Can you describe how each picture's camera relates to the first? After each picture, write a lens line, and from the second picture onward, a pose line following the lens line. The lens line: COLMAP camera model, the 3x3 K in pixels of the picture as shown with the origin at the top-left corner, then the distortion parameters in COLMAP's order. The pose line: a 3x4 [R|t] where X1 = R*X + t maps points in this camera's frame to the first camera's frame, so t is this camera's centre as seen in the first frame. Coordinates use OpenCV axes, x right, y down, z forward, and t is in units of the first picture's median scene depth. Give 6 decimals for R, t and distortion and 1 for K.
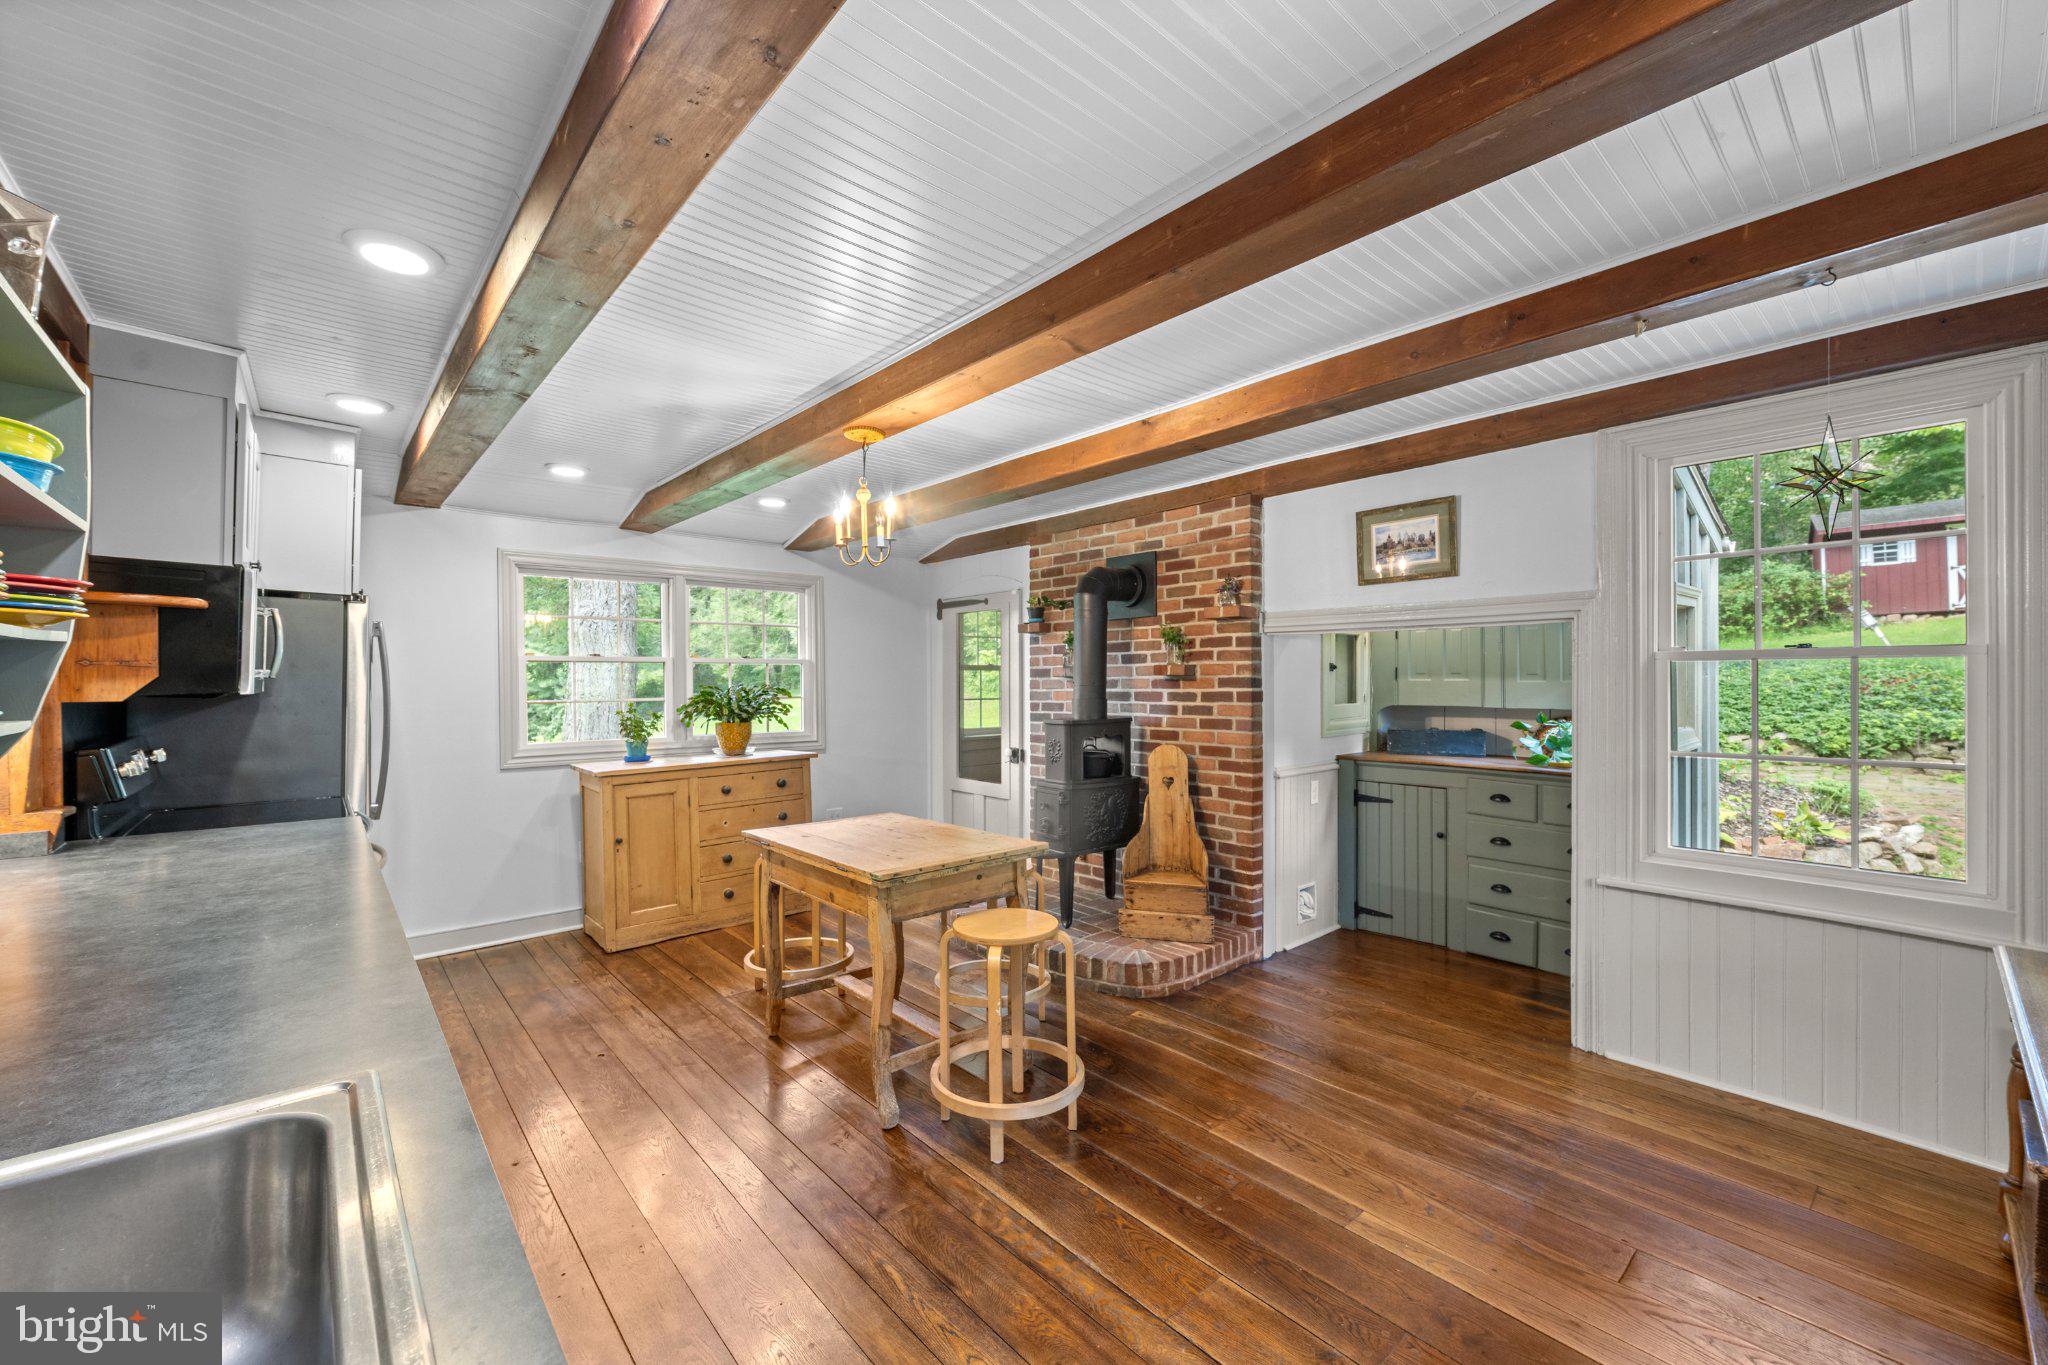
lens RADIAL K [[816.8, 0, 1027.3], [0, 816.8, 680.7], [0, 0, 1]] dist [0.000087, -0.000026]
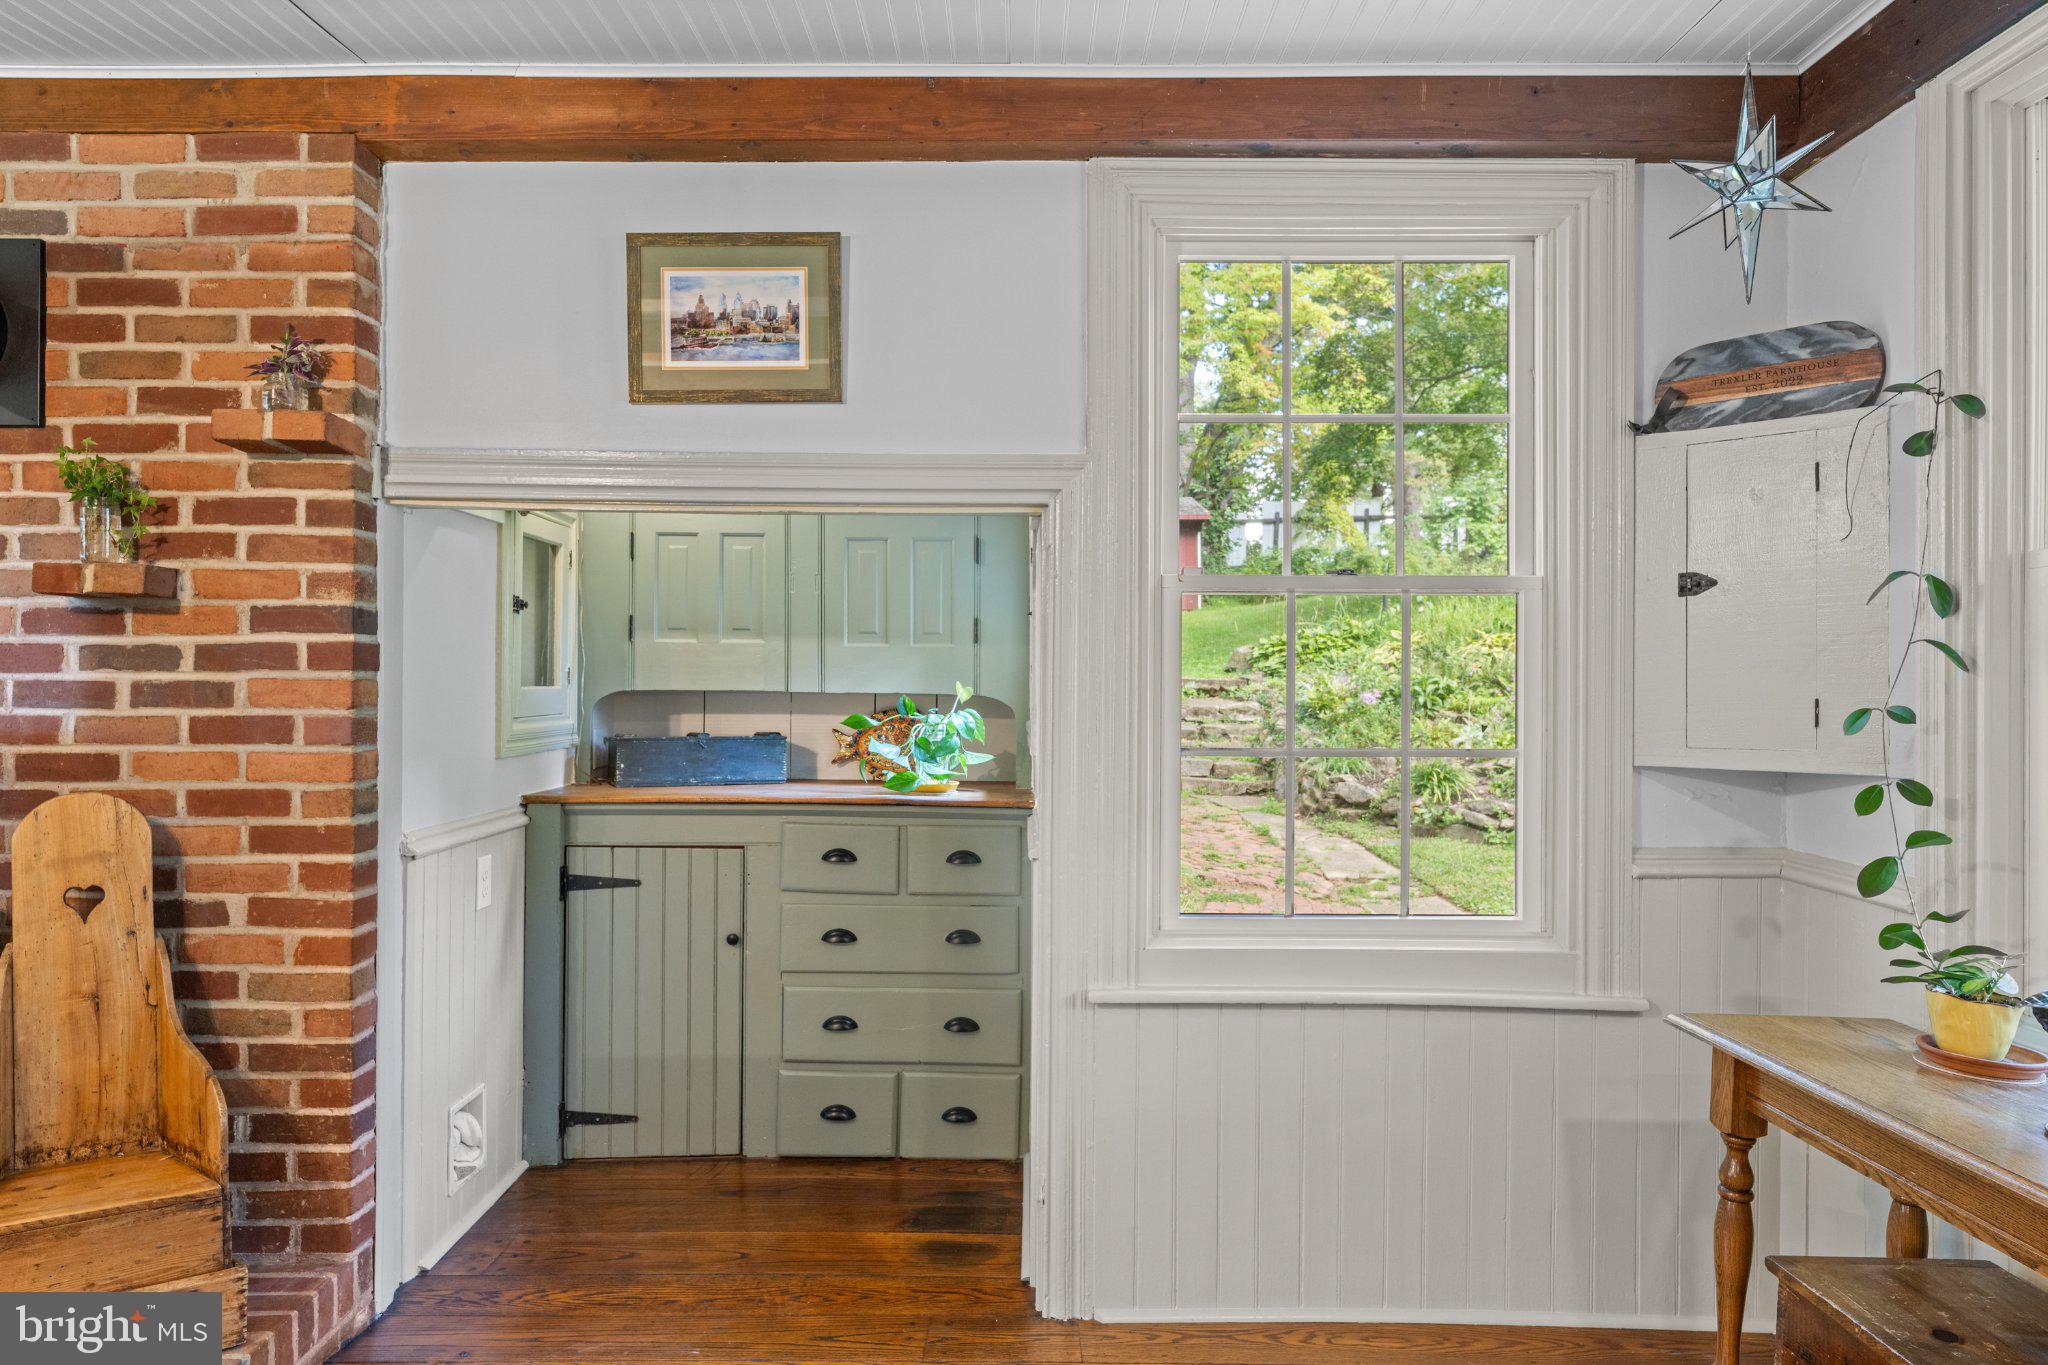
lens RADIAL K [[1252.6, 0, 1024.0], [0, 1252.6, 681.7], [0, 0, 1]] dist [-0.001547, -0.001687]
pose [[0.663666, 0.008536, 0.747980, 0.040069], [-0.007420, 0.999961, -0.004828, 0.031298], [-0.747992, -0.002346, 0.663704, 0.353994]]
